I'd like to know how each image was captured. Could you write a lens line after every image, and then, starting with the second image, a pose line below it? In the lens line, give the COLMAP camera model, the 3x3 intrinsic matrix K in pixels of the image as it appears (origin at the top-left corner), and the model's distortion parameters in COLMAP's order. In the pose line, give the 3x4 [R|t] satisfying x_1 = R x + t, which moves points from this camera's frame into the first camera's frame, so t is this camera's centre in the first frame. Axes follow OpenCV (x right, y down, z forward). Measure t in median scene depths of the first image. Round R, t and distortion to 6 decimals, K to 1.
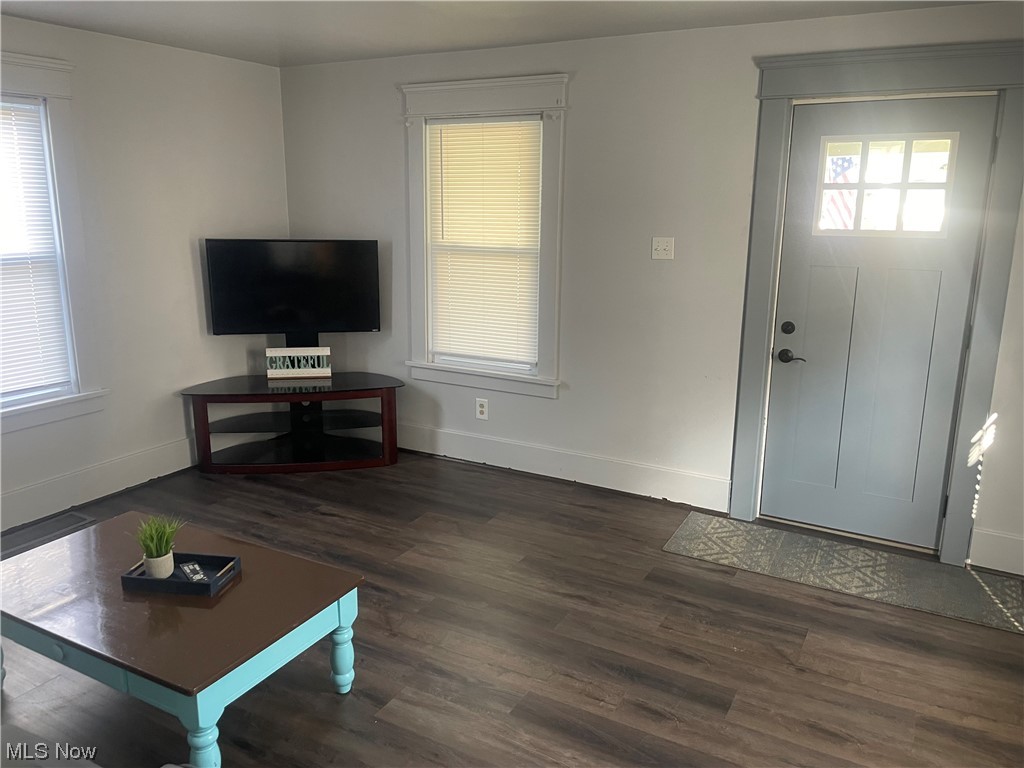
lens RADIAL K [[773.6, 0, 509.9], [0, 773.6, 377.4], [0, 0, 1]] dist [0.076878, -0.100658]
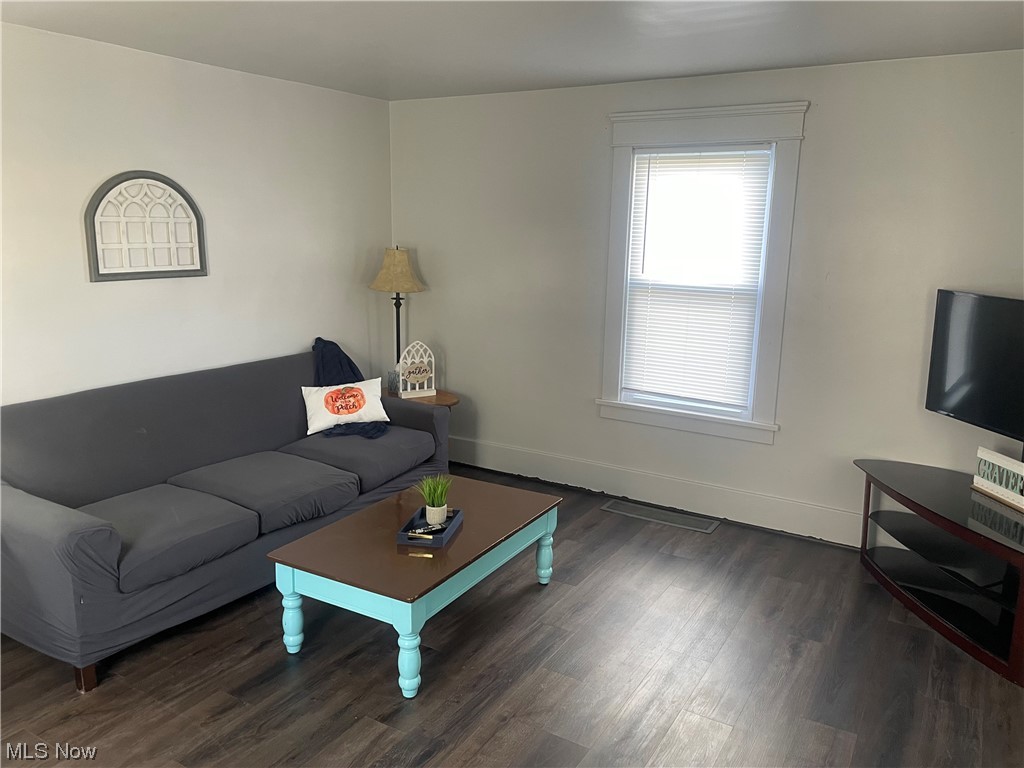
lens RADIAL K [[773.6, 0, 510.8], [0, 773.6, 385.9], [0, 0, 1]] dist [0.076878, -0.100658]
pose [[-0.036085, 0.195378, -0.980064, 0.455804], [-0.242025, 0.949799, 0.198256, -0.146085], [0.969599, 0.244354, 0.013012, 0.634259]]
